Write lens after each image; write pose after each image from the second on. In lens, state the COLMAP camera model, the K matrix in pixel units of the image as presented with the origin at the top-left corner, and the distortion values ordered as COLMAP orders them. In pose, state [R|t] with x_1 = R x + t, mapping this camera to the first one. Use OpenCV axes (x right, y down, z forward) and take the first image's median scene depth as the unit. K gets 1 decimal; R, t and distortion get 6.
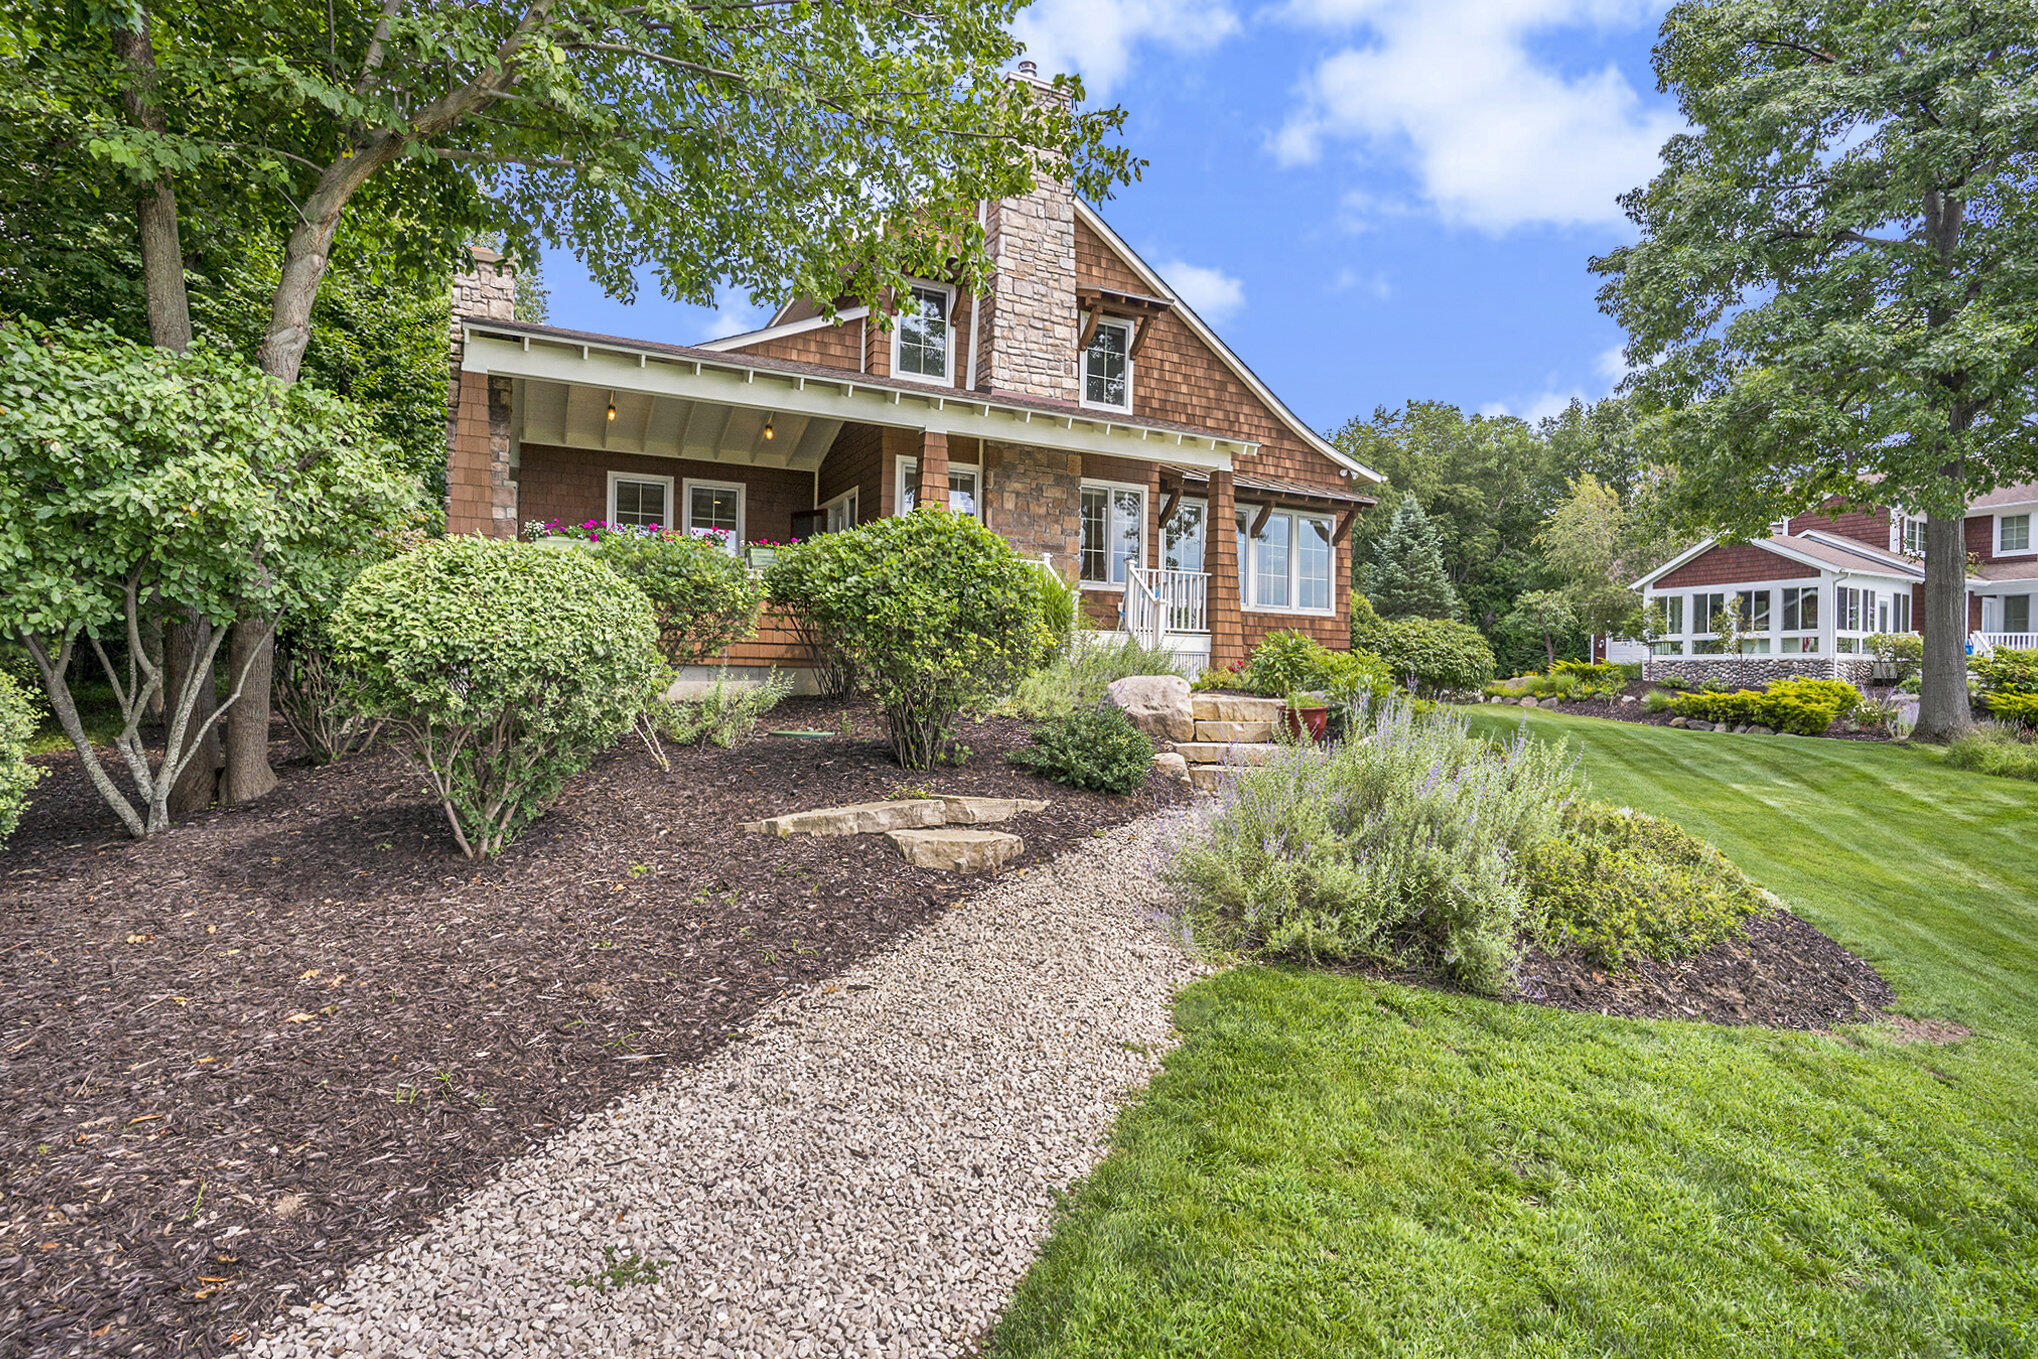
lens RADIAL K [[992.3, 0, 1000.5], [0, 992.3, 681.4], [0, 0, 1]] dist [-0.036696, 0.004940]
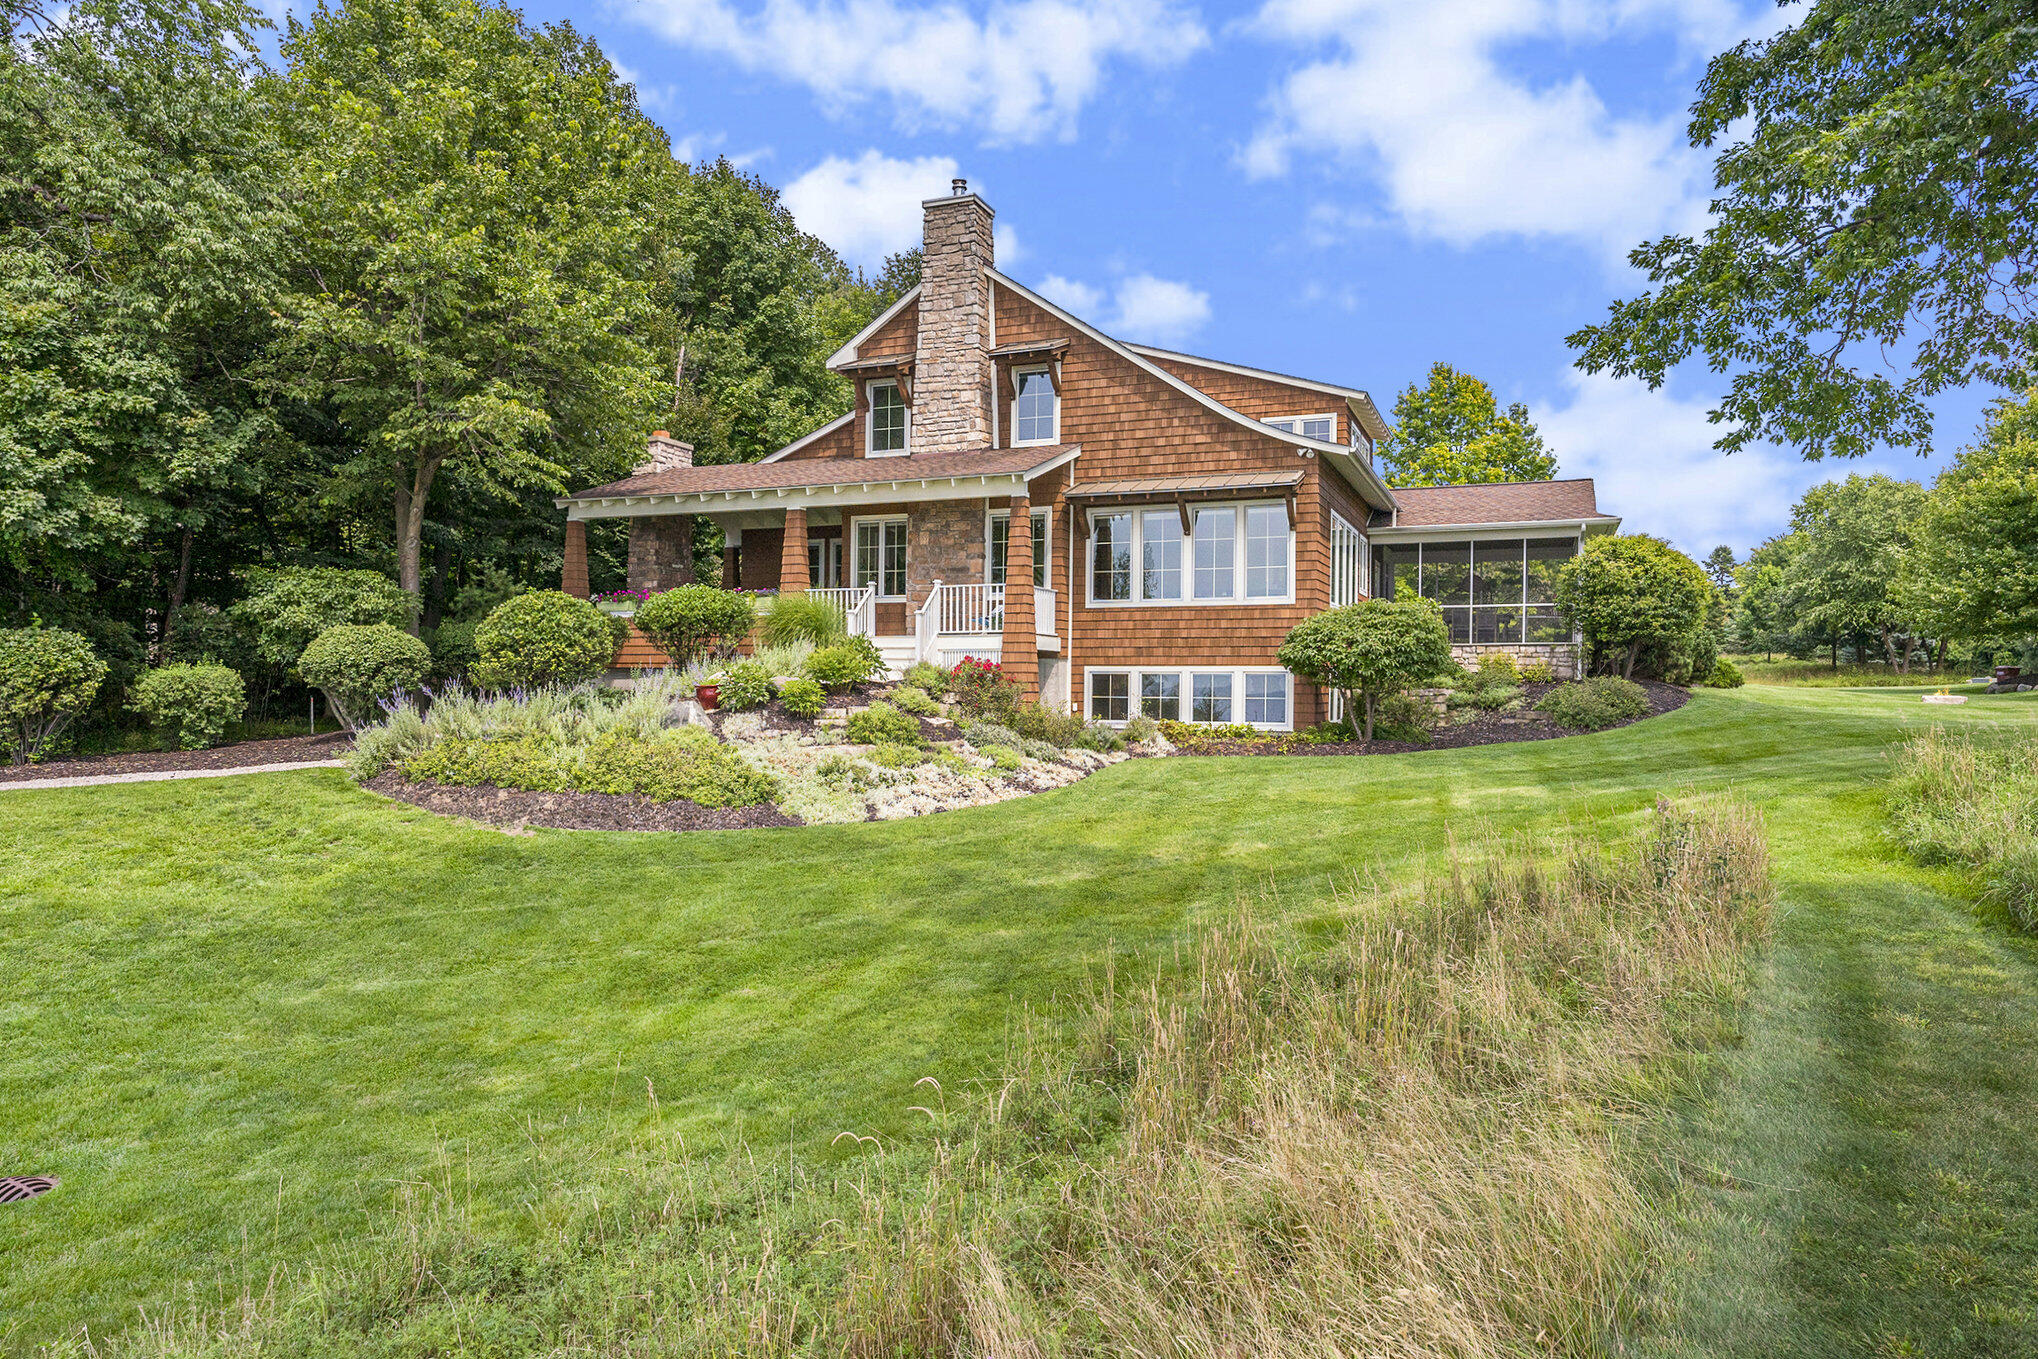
lens RADIAL K [[1251.0, 0, 1020.1], [0, 1251.0, 678.9], [0, 0, 1]] dist [-0.001737, -0.000978]
pose [[0.683205, -0.023321, -0.729855, 1.159133], [0.007596, 0.999663, -0.024832, 0.039794], [0.730188, 0.011422, 0.683151, -0.024121]]
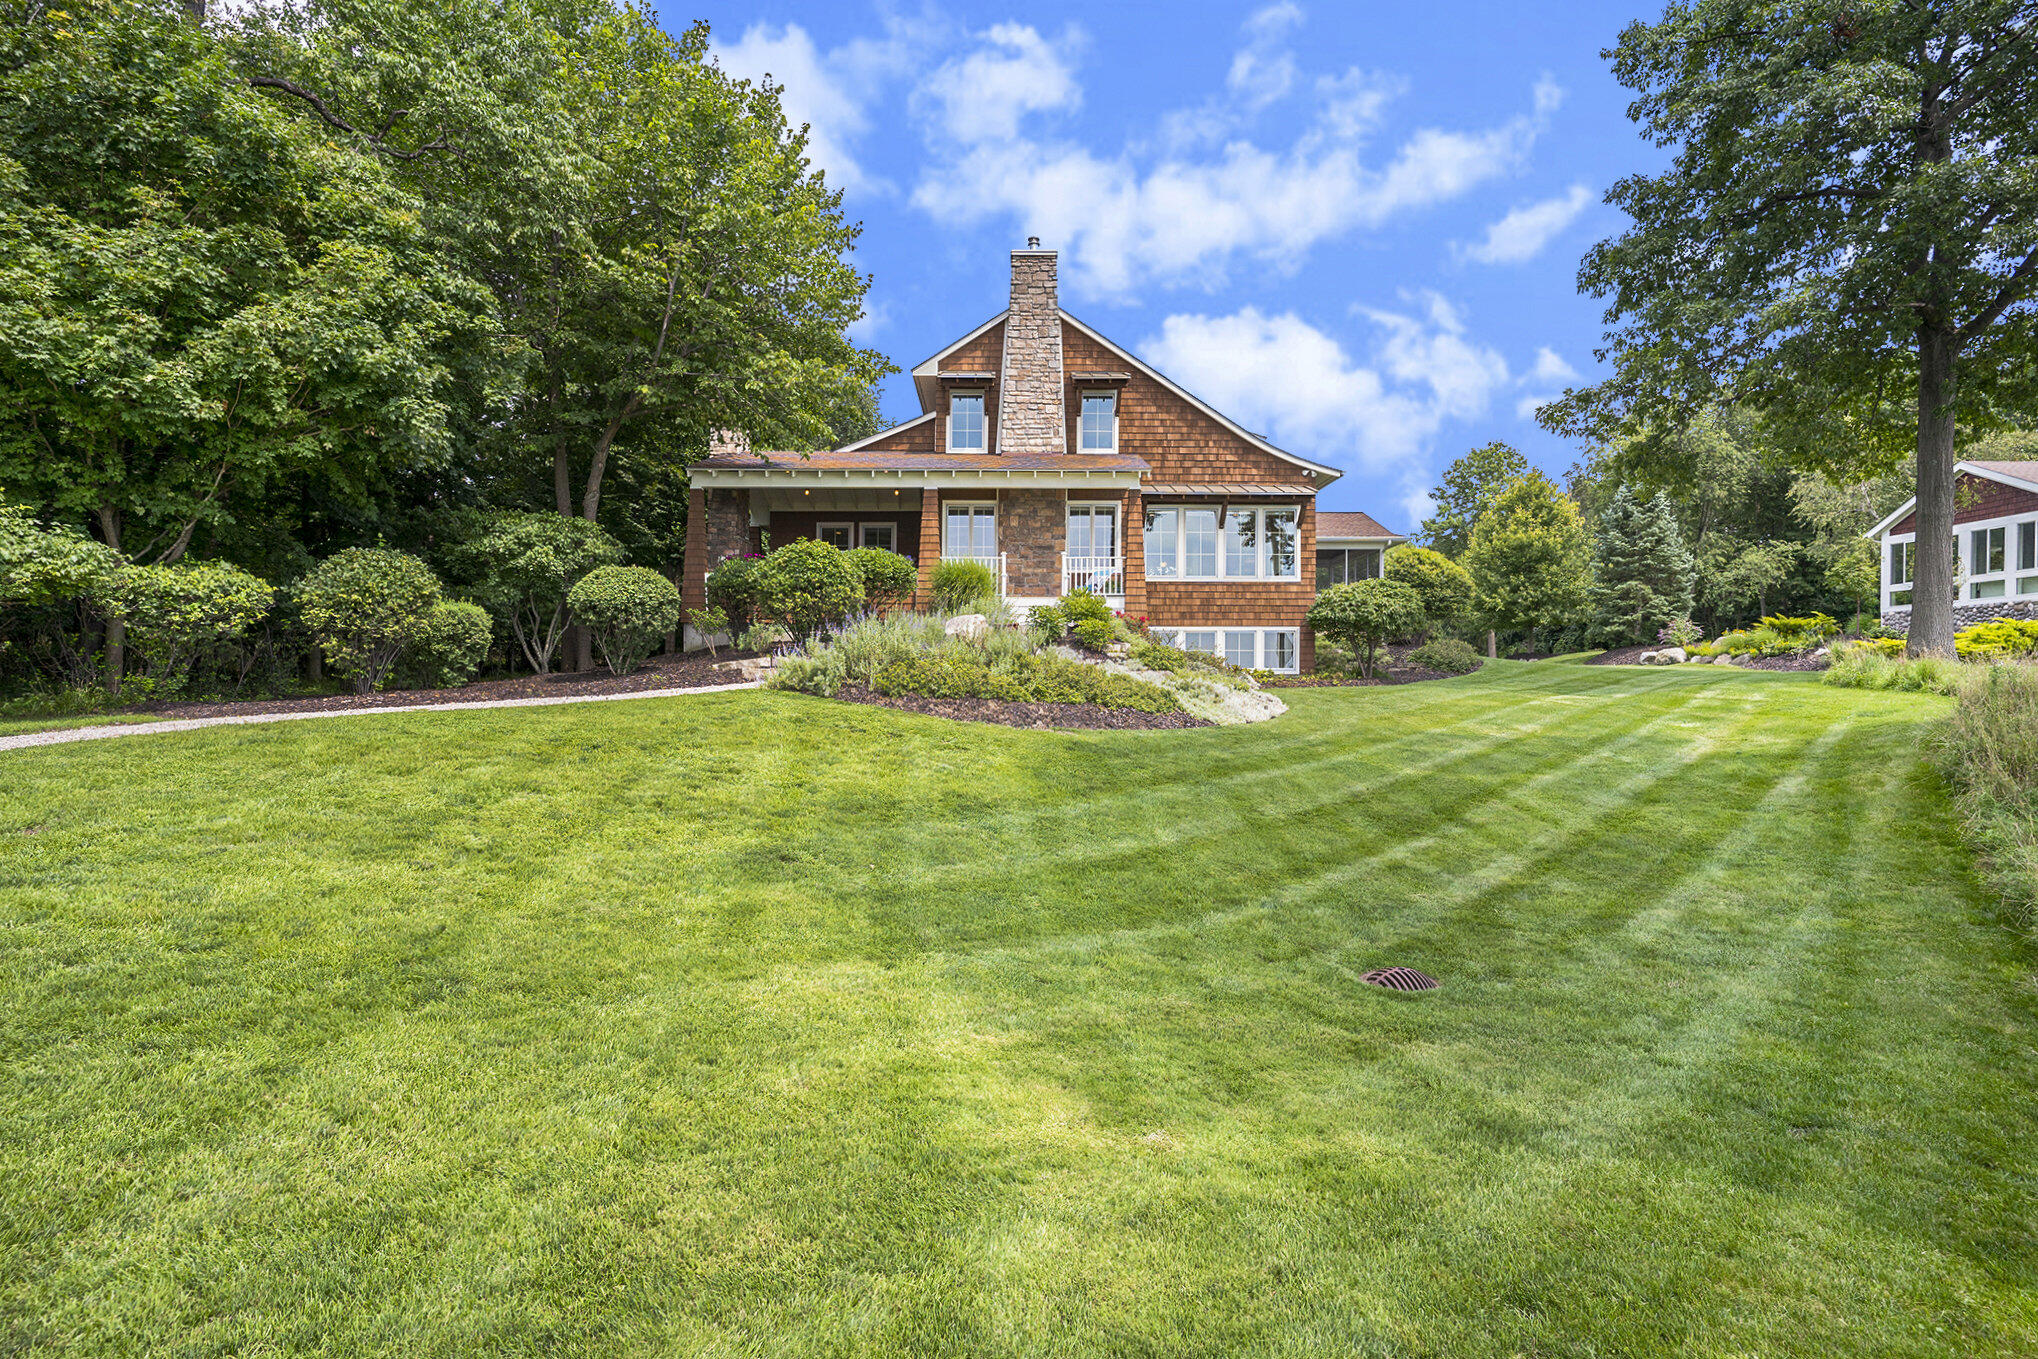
lens RADIAL K [[992.3, 0, 1015.4], [0, 992.3, 677.3], [0, 0, 1]] dist [-0.036696, 0.004940]
pose [[0.904972, -0.022643, -0.424869, 0.616059], [0.016856, 0.999707, -0.017375, 0.088396], [0.425138, 0.008562, 0.905088, -0.401508]]
